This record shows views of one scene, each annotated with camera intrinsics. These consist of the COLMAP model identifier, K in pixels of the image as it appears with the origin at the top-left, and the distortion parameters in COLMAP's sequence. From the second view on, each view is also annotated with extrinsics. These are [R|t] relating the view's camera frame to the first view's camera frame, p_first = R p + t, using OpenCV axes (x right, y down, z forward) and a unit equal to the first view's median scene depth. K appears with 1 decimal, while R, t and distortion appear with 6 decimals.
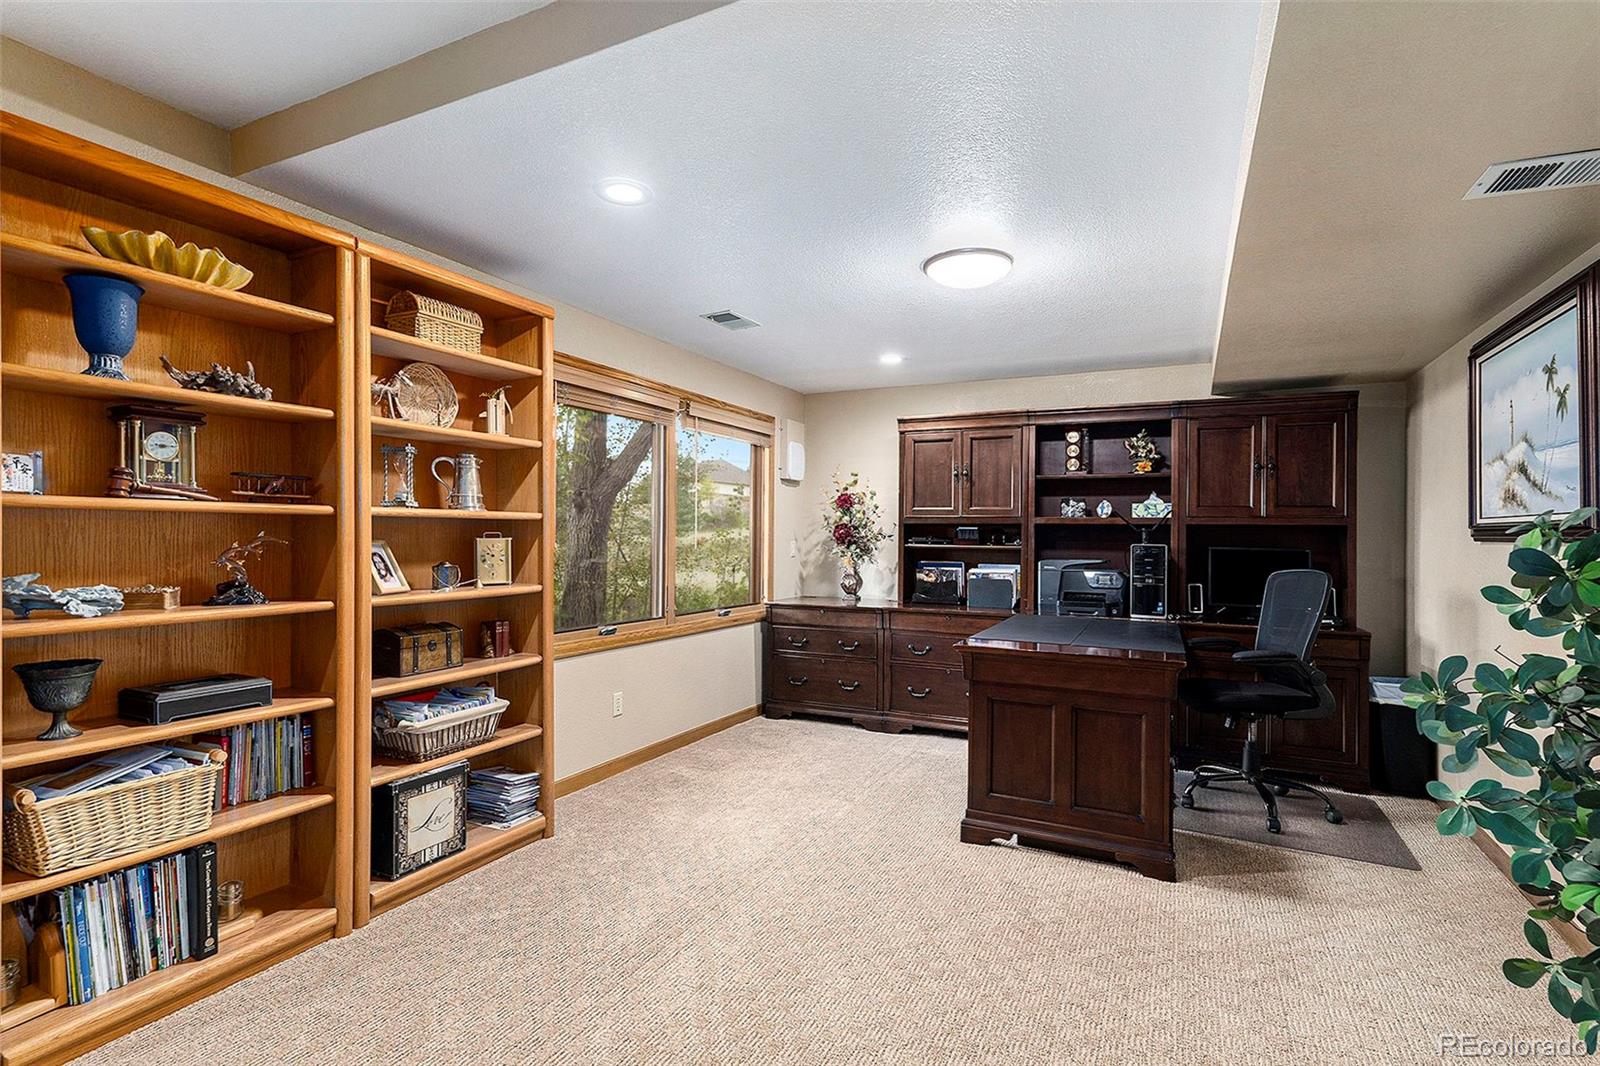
lens RADIAL K [[769.8, 0, 802.8], [0, 769.8, 526.0], [0, 0, 1]] dist [0.004555, -0.000168]
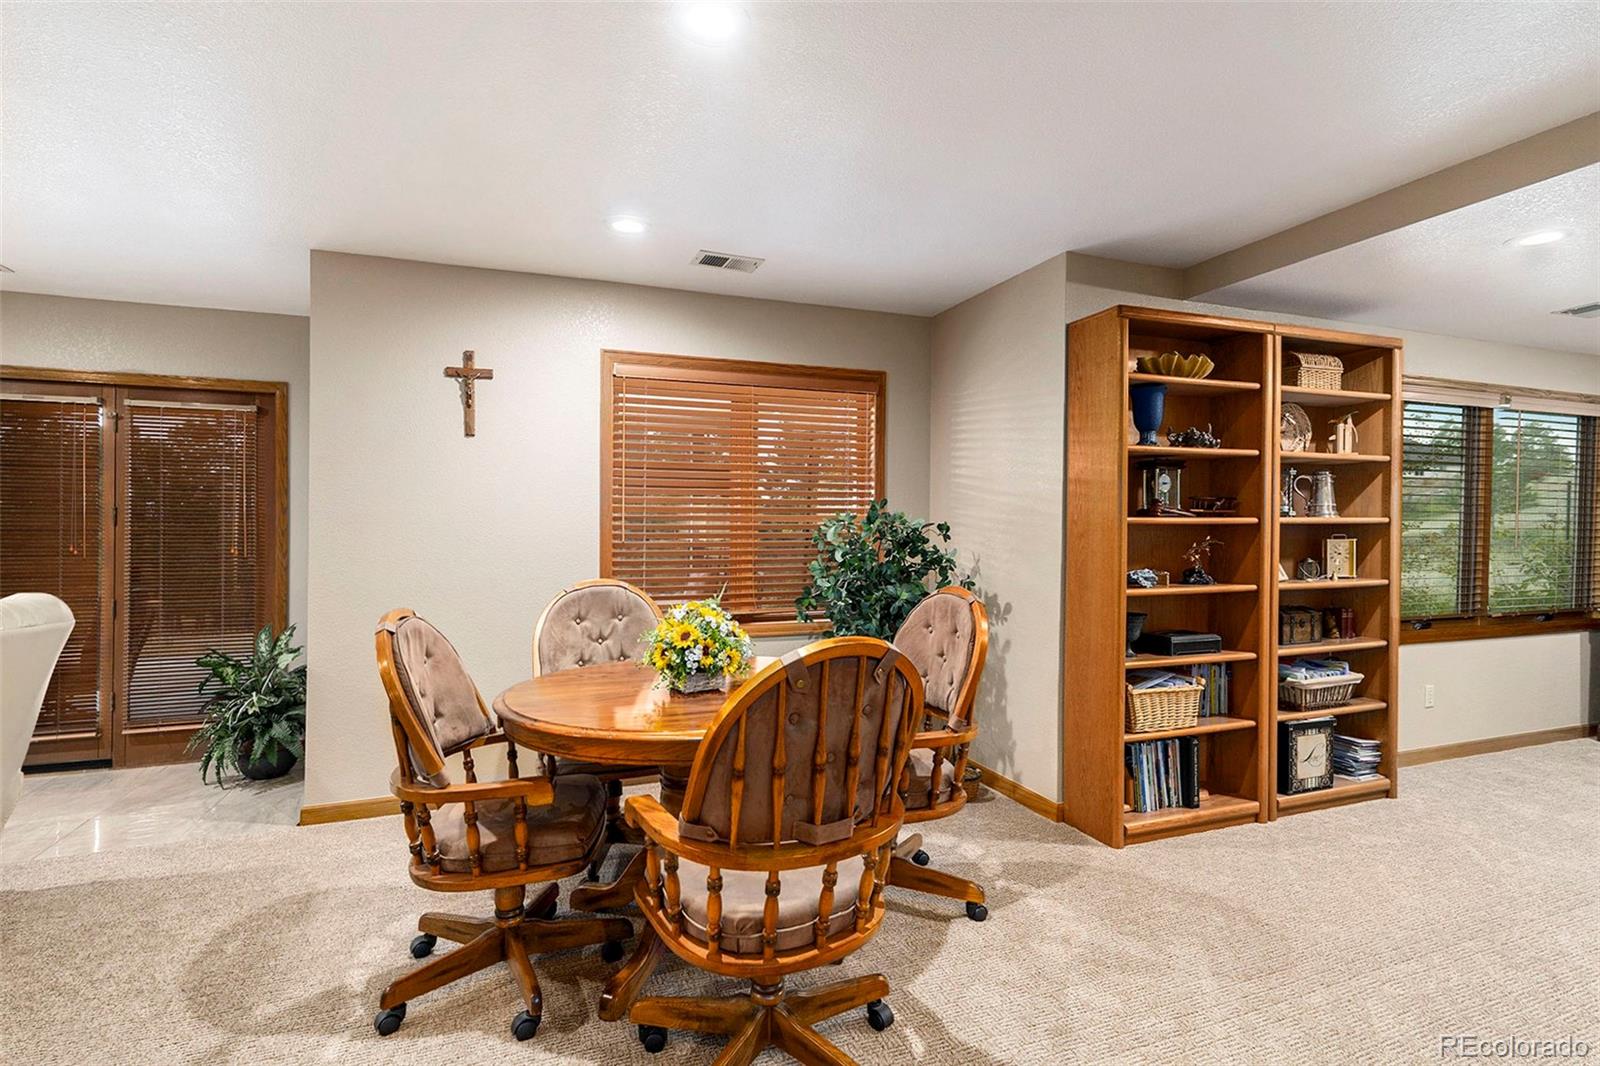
lens RADIAL K [[766.8, 0, 807.4], [0, 766.8, 538.3], [0, 0, 1]] dist [0.022435, -0.014217]
pose [[0.731865, -0.002914, -0.681443, -0.215752], [0.016517, 0.999773, 0.013464, -0.017938], [0.681249, -0.021109, 0.731747, -0.519506]]
